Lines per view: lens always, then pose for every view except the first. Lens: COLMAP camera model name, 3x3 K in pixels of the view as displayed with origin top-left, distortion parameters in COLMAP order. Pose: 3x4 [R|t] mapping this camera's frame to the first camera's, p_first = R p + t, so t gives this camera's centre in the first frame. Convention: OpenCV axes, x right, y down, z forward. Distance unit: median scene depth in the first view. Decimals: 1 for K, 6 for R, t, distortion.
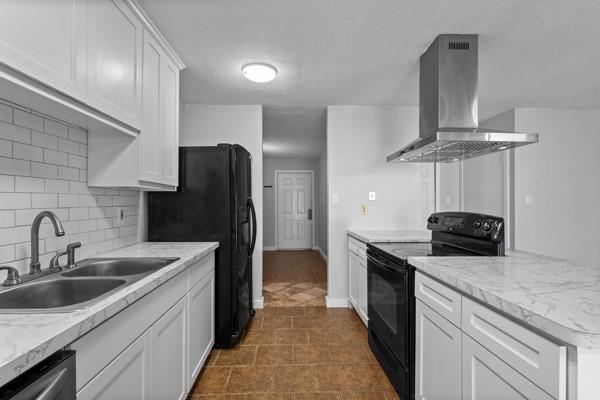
lens RADIAL K [[274.1, 0, 300.0], [0, 274.1, 200.0], [0, 0, 1]] dist [-0.000083, 0.000024]
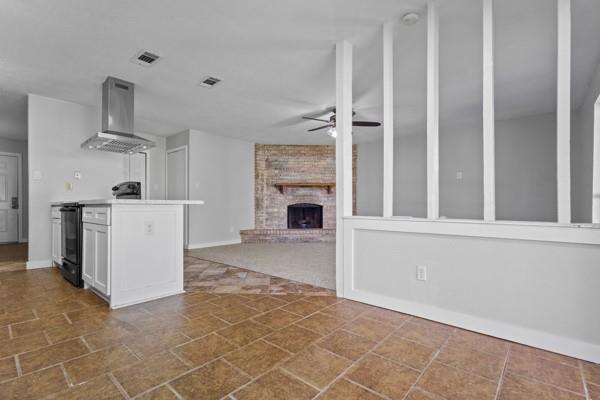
lens RADIAL K [[276.8, 0, 301.1], [0, 276.8, 206.4], [0, 0, 1]] dist [0.002128, 0.000838]
pose [[0.687237, 0.002466, 0.726429, 0.064995], [-0.008620, 0.999952, 0.004761, 0.166129], [-0.726382, -0.009534, 0.687225, -0.926699]]
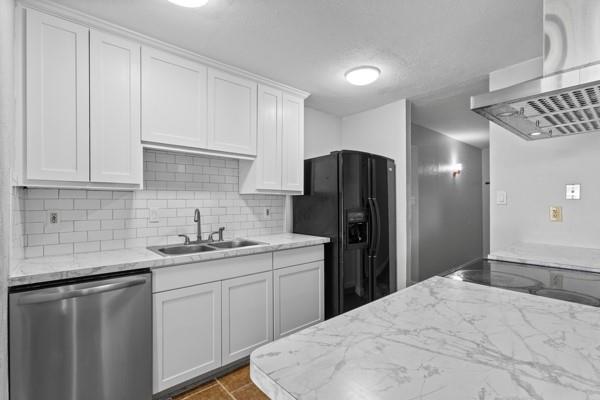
lens RADIAL K [[276.8, 0, 301.1], [0, 276.8, 206.4], [0, 0, 1]] dist [0.002128, 0.000838]
pose [[0.631005, 0.003167, -0.775772, 0.540937], [0.012518, 0.999820, 0.014264, 0.003016], [0.775678, -0.018712, 0.630852, 0.176888]]
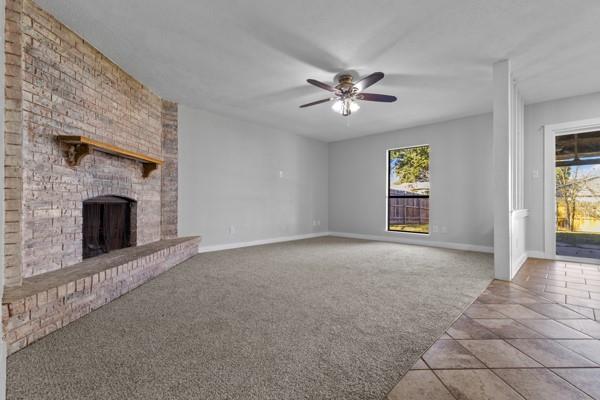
lens RADIAL K [[274.1, 0, 300.0], [0, 274.1, 200.0], [0, 0, 1]] dist [-0.000083, 0.000024]
pose [[-0.699796, 0.004847, 0.714326, 0.748005], [-0.007791, 0.999866, -0.014416, 0.182689], [-0.714300, -0.015653, -0.699664, 1.471133]]
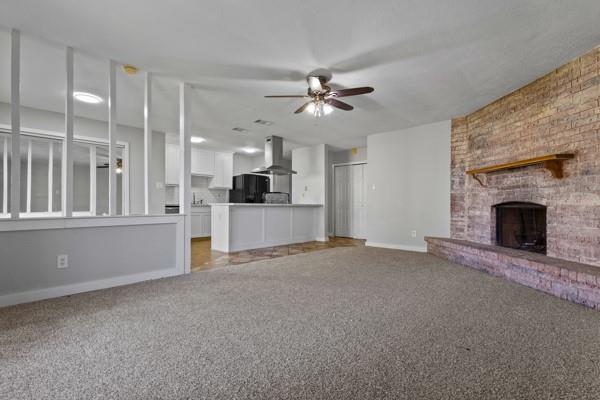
lens RADIAL K [[276.8, 0, 301.1], [0, 276.8, 206.4], [0, 0, 1]] dist [0.002128, 0.000838]
pose [[0.710904, 0.002969, -0.703283, 2.613165], [0.005610, 0.999935, 0.009892, 0.152519], [0.703266, -0.010977, 0.710842, -0.872569]]
